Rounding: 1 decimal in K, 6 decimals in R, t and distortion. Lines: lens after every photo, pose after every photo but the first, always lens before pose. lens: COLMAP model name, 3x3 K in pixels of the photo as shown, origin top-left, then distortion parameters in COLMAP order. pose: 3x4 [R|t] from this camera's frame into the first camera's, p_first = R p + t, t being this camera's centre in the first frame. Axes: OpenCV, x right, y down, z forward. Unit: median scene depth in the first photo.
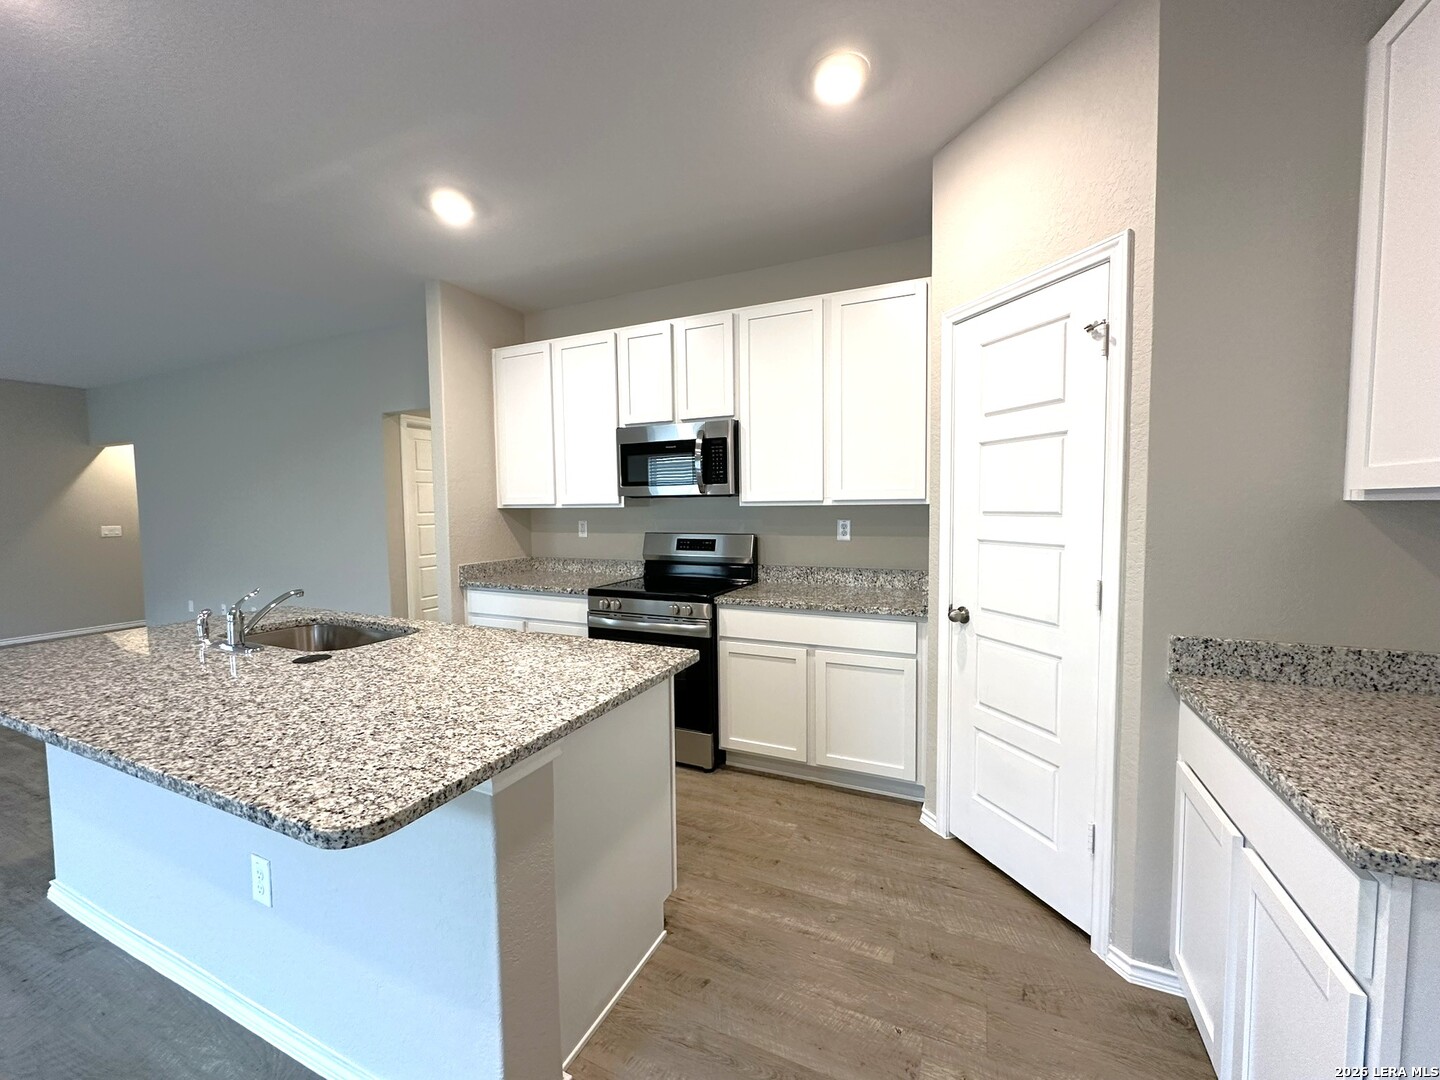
lens RADIAL K [[589.9, 0, 706.3], [0, 589.9, 540.6], [0, 0, 1]] dist [-0.005024, 0.000136]
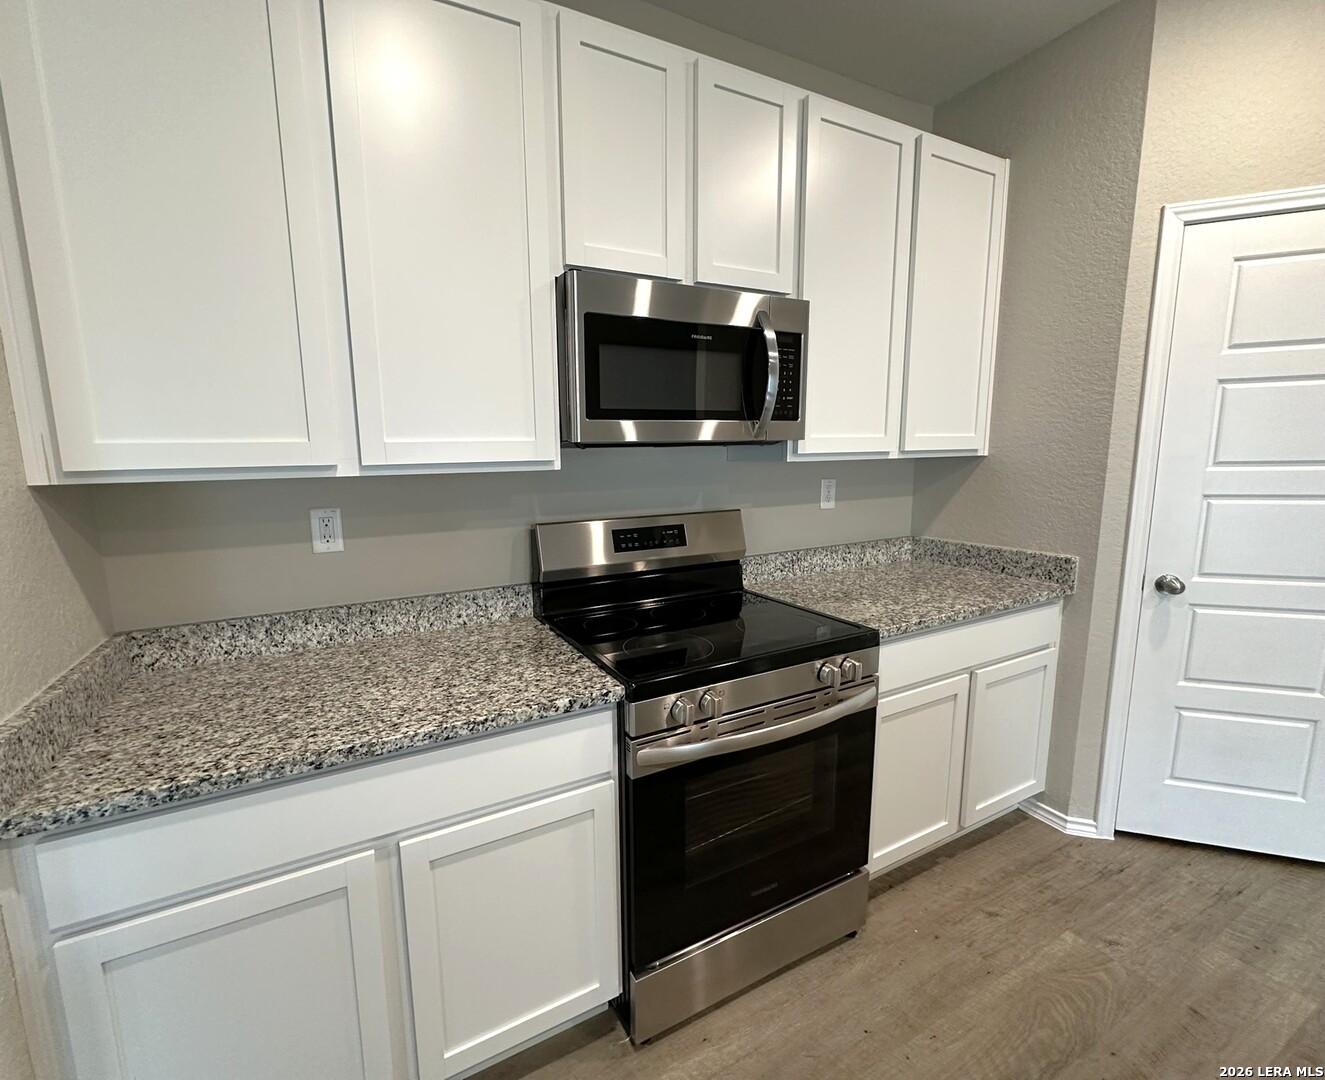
lens RADIAL K [[600.5, 0, 650.6], [0, 600.5, 540.8], [0, 0, 1]] dist [-0.009562, -0.000259]
pose [[0.608659, -0.117995, 0.784609, -0.588208], [0.061685, 0.992924, 0.101471, -0.059880], [-0.791031, -0.013362, 0.611630, 0.906483]]
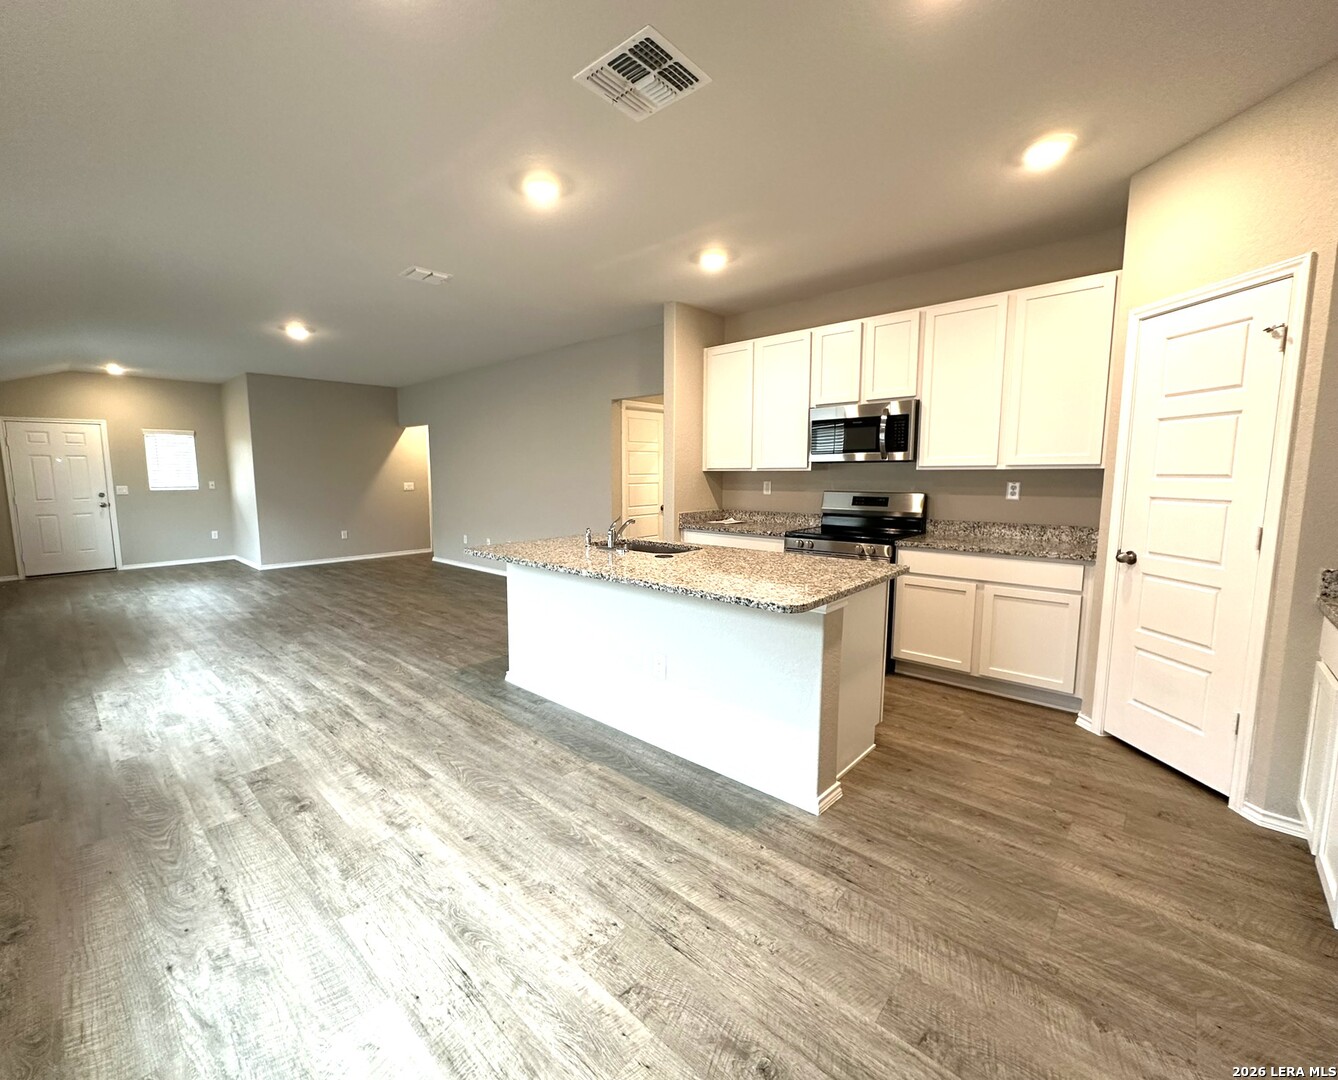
lens RADIAL K [[580.7, 0, 606.3], [0, 580.7, 540.7], [0, 0, 1]] dist [-0.004070, -0.000373]
pose [[0.941544, 0.044737, -0.333907, -0.172391], [-0.024574, 0.997624, 0.064368, 0.033092], [0.335993, -0.052400, 0.940406, -0.445793]]
